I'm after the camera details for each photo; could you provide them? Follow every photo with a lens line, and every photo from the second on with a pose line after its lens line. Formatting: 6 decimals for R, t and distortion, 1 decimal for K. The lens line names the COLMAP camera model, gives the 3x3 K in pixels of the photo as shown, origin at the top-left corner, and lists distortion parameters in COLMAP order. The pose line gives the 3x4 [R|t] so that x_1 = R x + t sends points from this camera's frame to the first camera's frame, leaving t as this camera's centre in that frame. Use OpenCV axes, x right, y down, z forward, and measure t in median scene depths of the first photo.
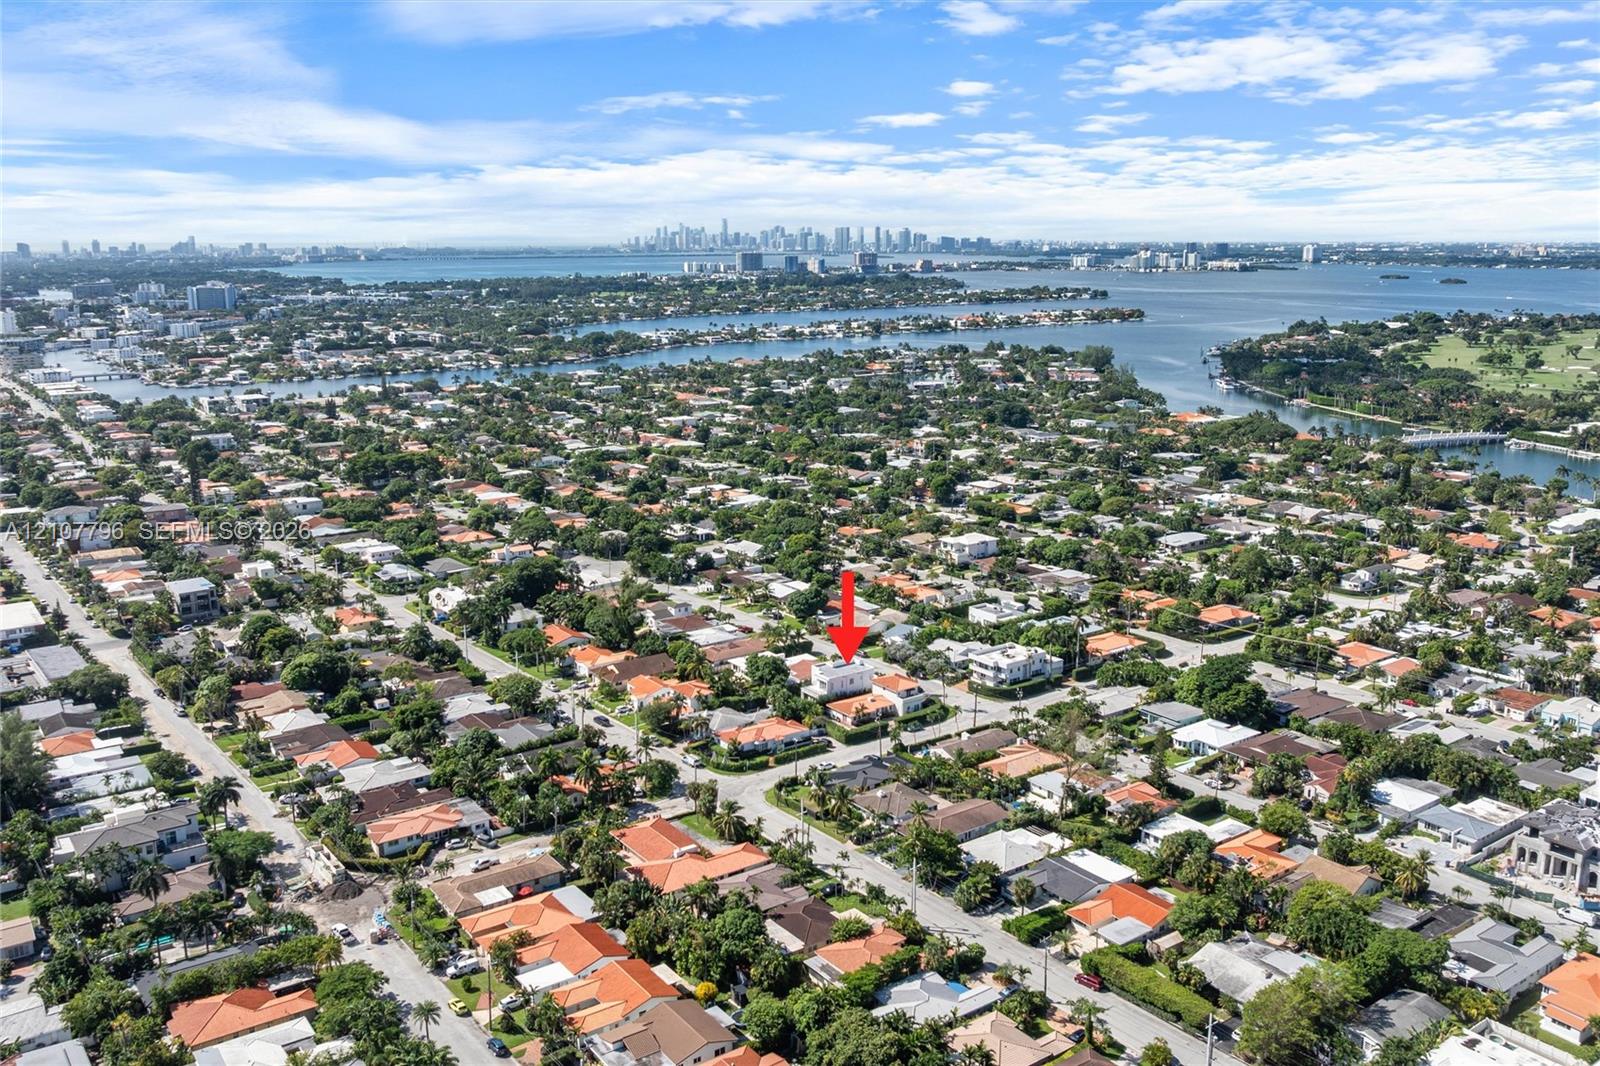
lens RADIAL K [[1337.3, 0, 800.0], [0, 1337.3, 533.0], [0, 0, 1]] dist [-0.031100, 0.009285]
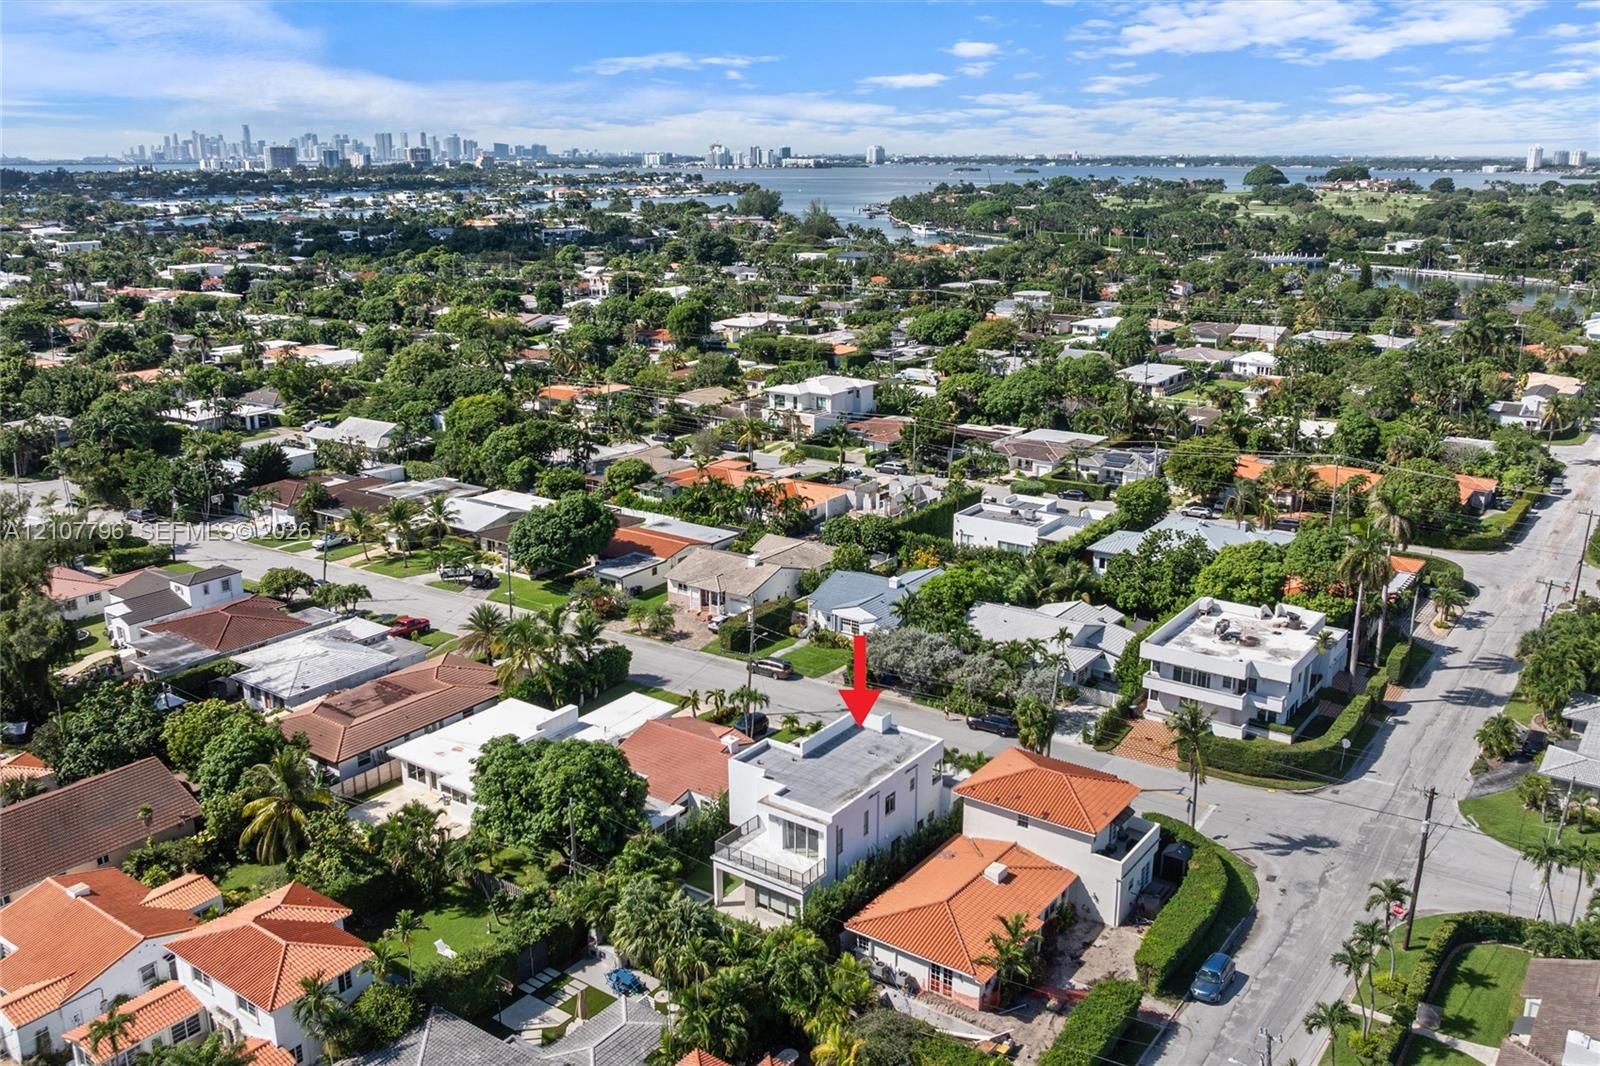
lens RADIAL K [[1337.3, 0, 800.0], [0, 1337.3, 533.0], [0, 0, 1]] dist [-0.031100, 0.009285]
pose [[0.947316, -0.083961, 0.309100, -0.044479], [0.066173, 0.995515, 0.067608, 0.026970], [-0.313391, -0.043592, 0.948623, 0.565051]]
